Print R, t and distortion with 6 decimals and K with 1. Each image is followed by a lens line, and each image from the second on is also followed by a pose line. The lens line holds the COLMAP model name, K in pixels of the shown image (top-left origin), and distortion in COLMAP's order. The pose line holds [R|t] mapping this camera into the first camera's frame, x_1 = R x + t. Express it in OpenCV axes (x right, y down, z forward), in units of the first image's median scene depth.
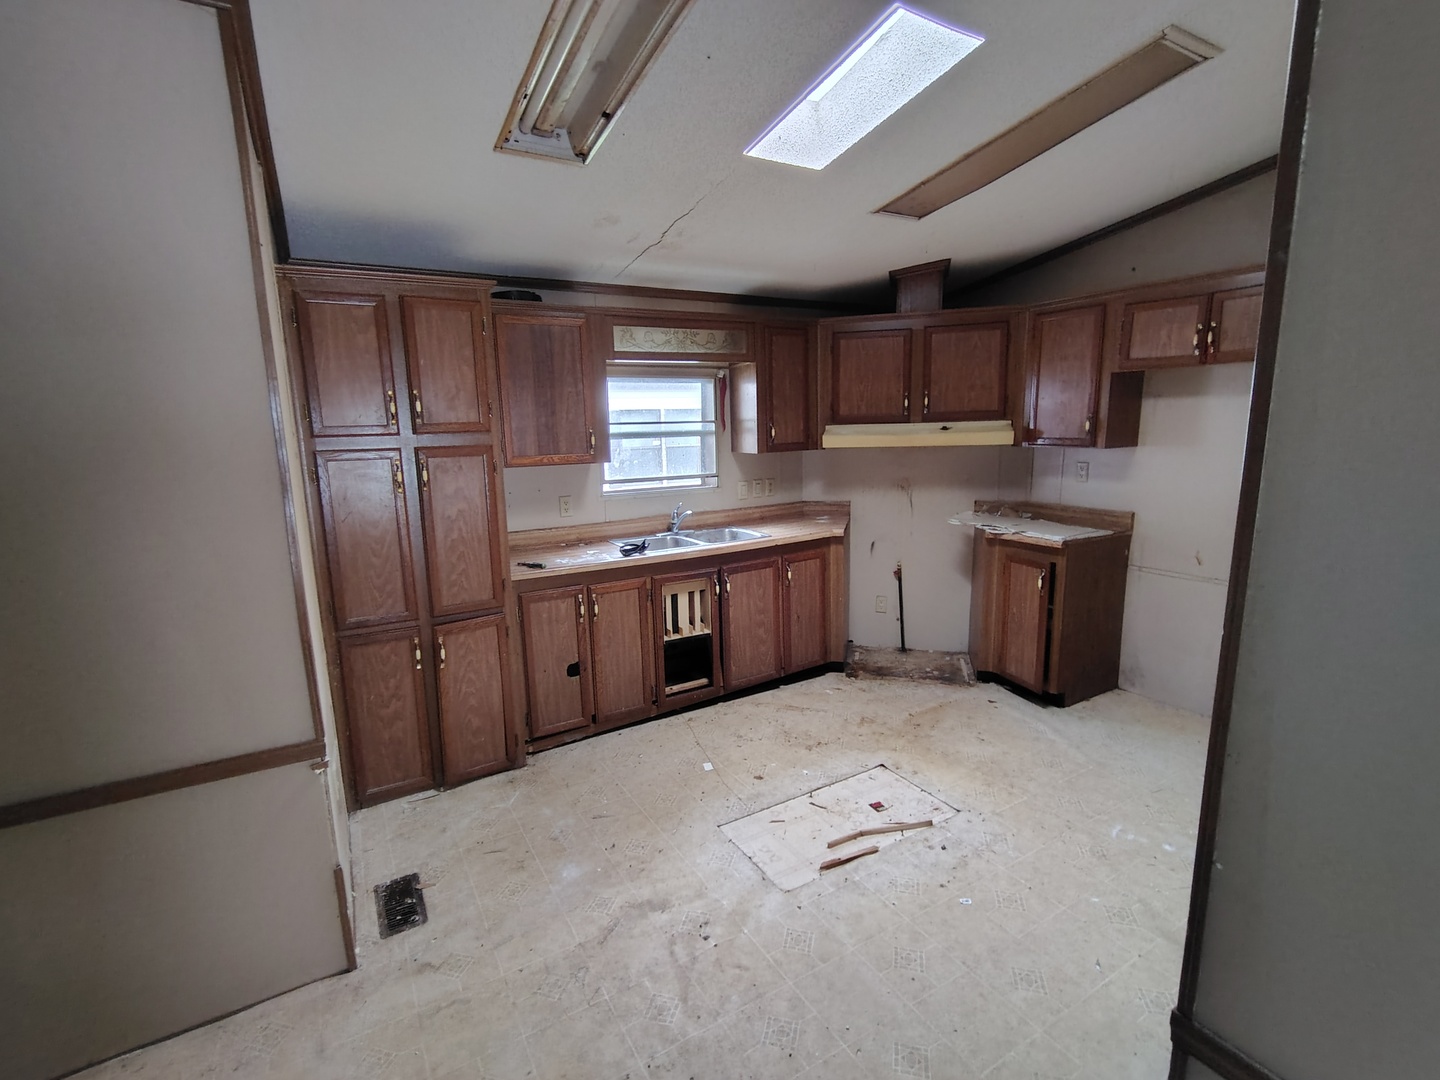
lens RADIAL K [[676.3, 0, 718.5], [0, 676.3, 539.2], [0, 0, 1]] dist [-0.010035, 0.001744]
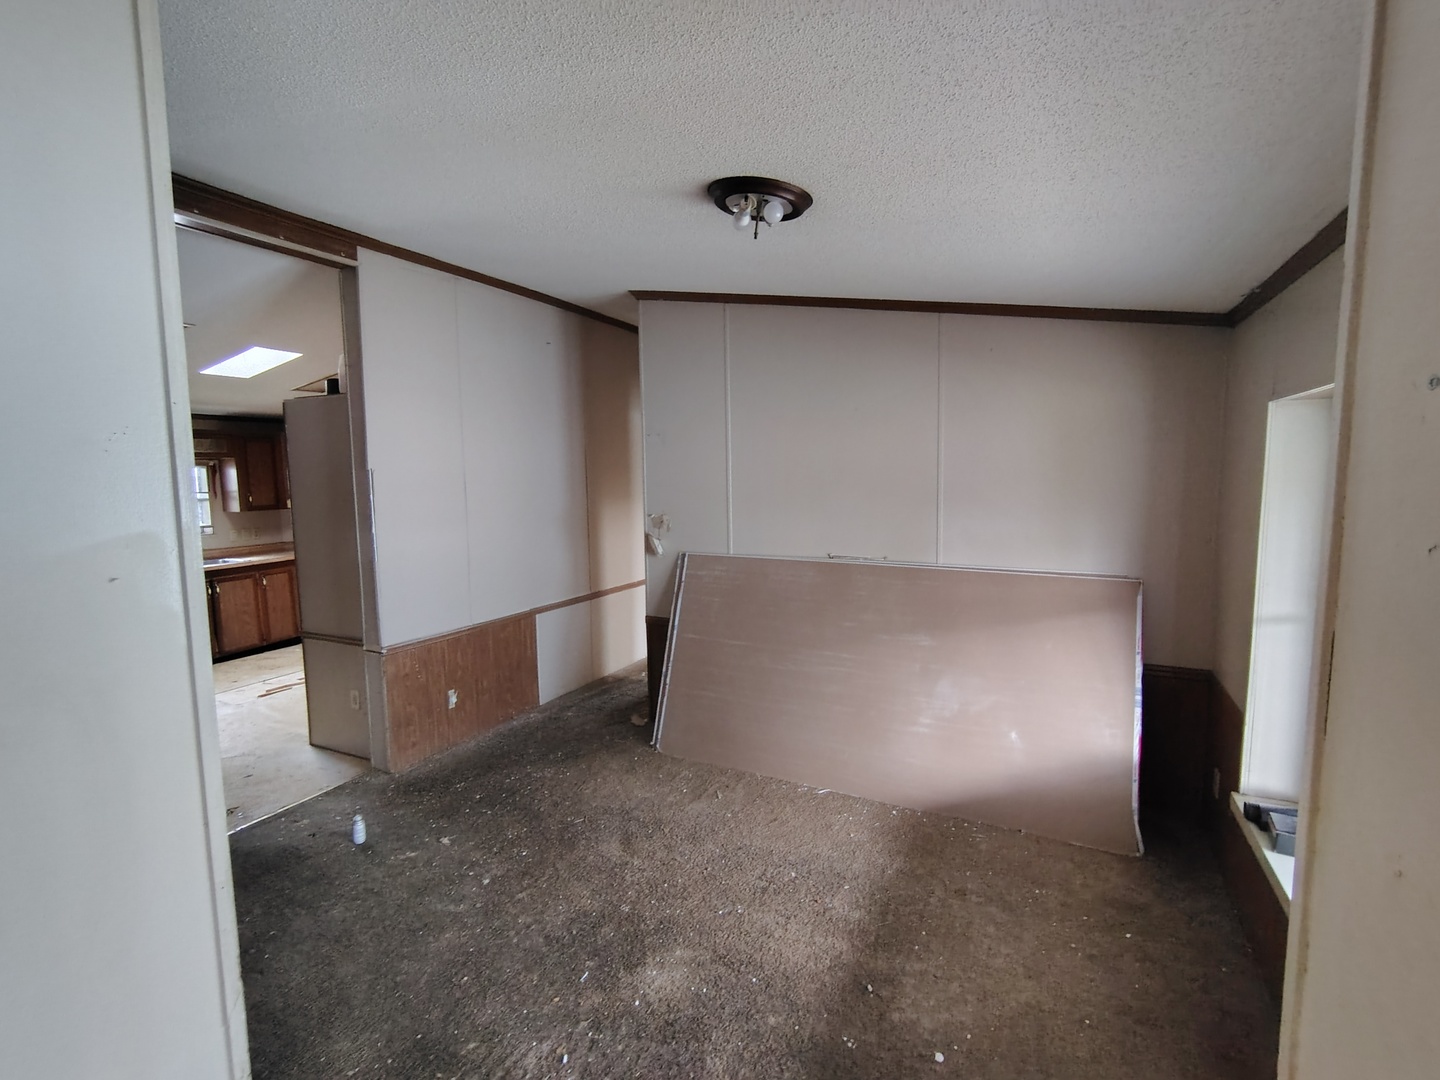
lens RADIAL K [[676.3, 0, 717.9], [0, 676.3, 547.7], [0, 0, 1]] dist [-0.010035, 0.001744]
pose [[0.838785, -0.046427, 0.542480, 0.140343], [0.087089, 0.994970, -0.049506, 0.142311], [-0.537452, 0.088769, 0.838609, -0.991278]]
